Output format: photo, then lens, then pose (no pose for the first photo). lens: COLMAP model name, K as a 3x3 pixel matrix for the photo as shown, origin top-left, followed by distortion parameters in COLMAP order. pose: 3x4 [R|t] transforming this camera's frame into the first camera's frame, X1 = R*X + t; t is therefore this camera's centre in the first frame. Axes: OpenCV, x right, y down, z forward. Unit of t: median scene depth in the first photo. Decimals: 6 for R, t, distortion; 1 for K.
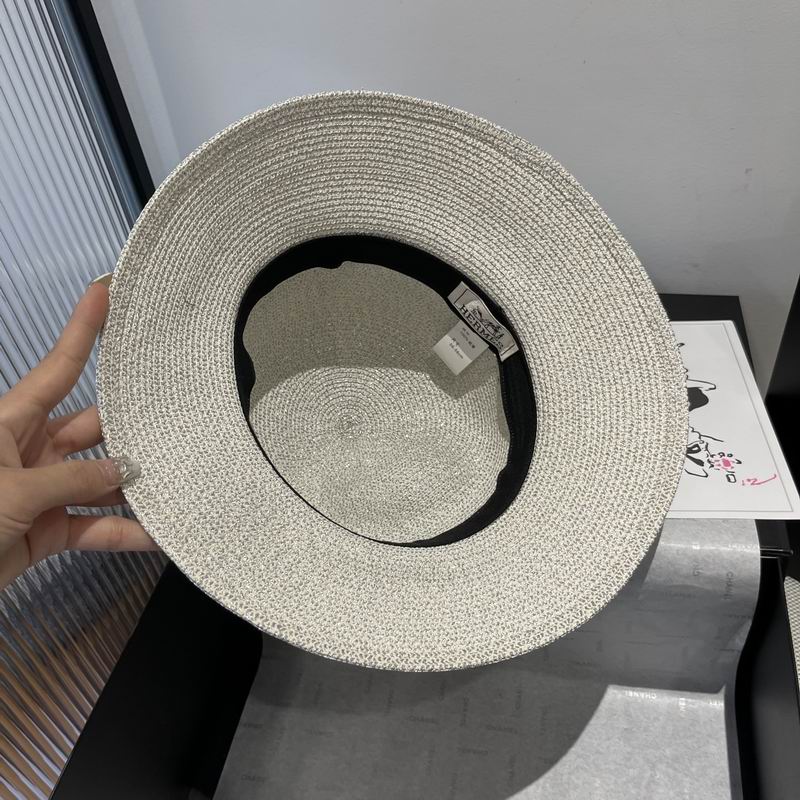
lens RADIAL K [[848.8, 0, 399.2], [0, 848.8, 392.9], [0, 0, 1]] dist [0.001865, 0.000000]
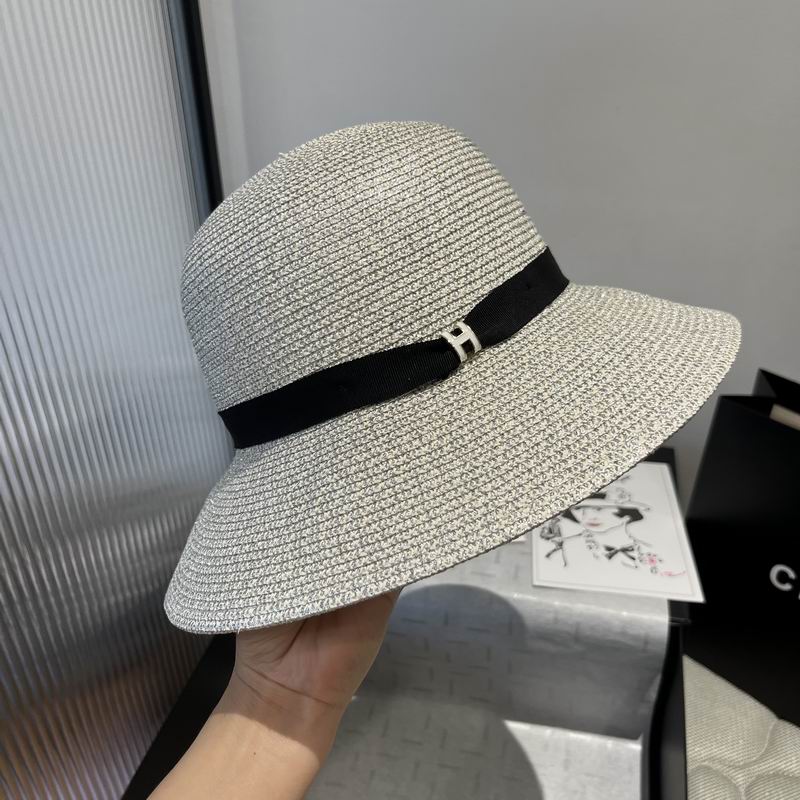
lens RADIAL K [[848.8, 0, 396.1], [0, 848.8, 403.4], [0, 0, 1]] dist [0.001865, 0.000000]
pose [[0.993858, 0.108362, 0.022442, -0.085142], [-0.103833, 0.983291, -0.149527, 0.077780], [-0.038270, 0.146278, 0.988503, -0.377288]]
